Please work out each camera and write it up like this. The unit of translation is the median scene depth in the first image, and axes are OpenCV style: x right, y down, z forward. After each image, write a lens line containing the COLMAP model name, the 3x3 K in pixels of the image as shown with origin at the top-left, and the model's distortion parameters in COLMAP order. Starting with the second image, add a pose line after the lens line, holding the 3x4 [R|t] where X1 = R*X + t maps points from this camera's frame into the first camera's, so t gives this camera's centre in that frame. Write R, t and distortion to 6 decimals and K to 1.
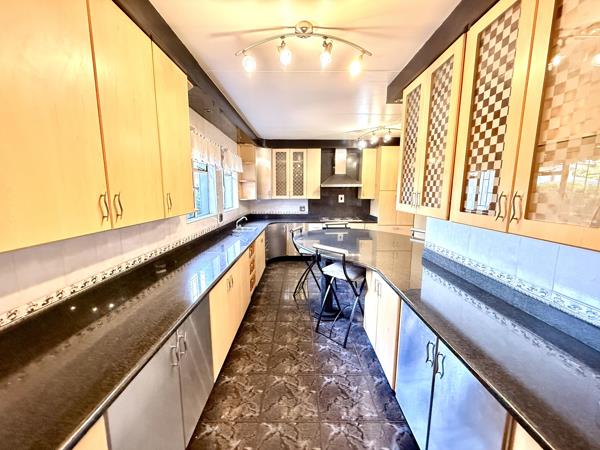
lens RADIAL K [[237.8, 0, 300.1], [0, 237.8, 225.1], [0, 0, 1]] dist [-0.000147, -0.000010]
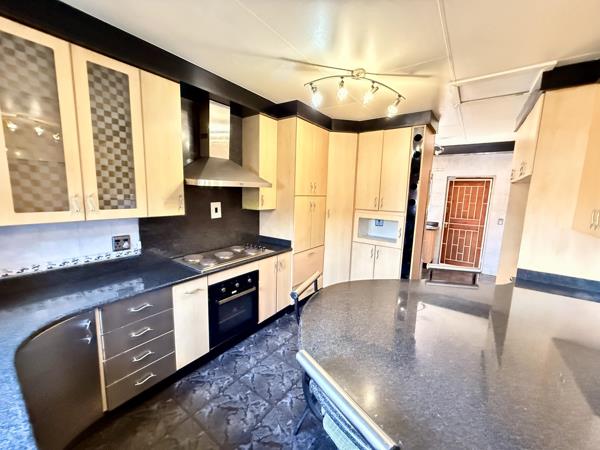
lens RADIAL K [[237.8, 0, 300.8], [0, 237.8, 223.3], [0, 0, 1]] dist [-0.000147, -0.000010]
pose [[0.585782, -0.090120, 0.805442, -0.119902], [0.090892, 0.994834, 0.045207, -0.092412], [-0.805356, 0.046727, 0.590947, 0.582749]]
